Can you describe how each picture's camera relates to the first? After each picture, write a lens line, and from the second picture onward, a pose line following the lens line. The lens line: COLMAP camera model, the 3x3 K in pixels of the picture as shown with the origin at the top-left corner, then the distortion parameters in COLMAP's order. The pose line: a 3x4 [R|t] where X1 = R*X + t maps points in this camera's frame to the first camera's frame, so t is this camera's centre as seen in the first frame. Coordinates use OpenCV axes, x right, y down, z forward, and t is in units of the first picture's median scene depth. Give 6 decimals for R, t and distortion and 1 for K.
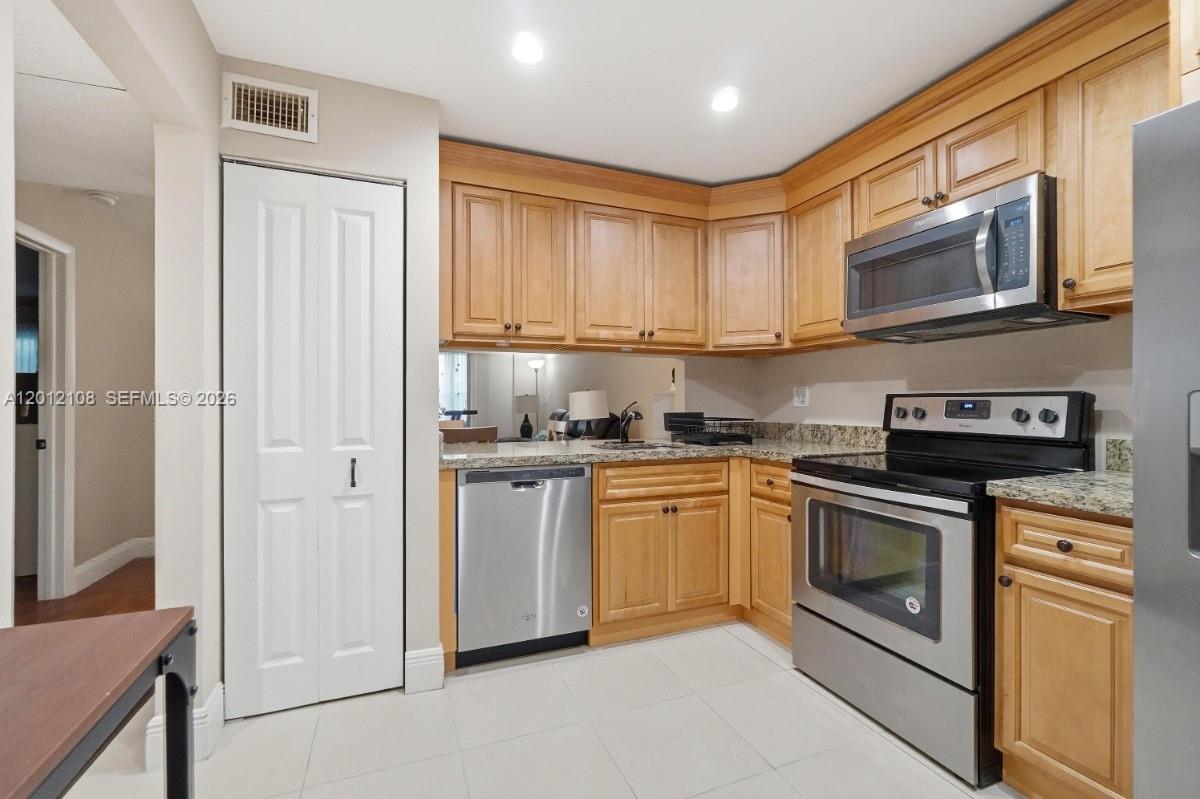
lens RADIAL K [[515.7, 0, 598.3], [0, 515.7, 400.5], [0, 0, 1]] dist [-0.003061, 0.002688]
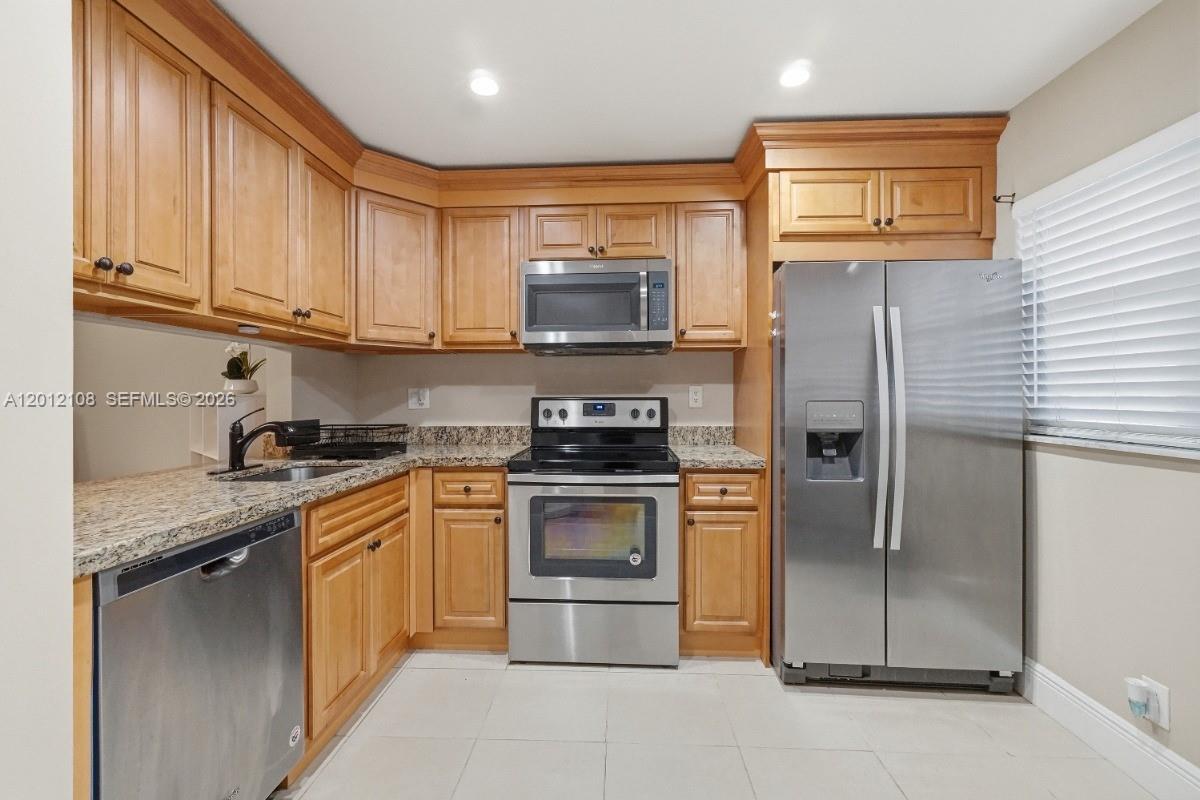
lens RADIAL K [[515.7, 0, 598.5], [0, 515.7, 395.7], [0, 0, 1]] dist [-0.003061, 0.002688]
pose [[0.416563, -0.001510, 0.909106, -0.449719], [0.000429, 0.999999, 0.001464, -0.018682], [-0.909107, -0.000220, 0.416563, 0.373283]]
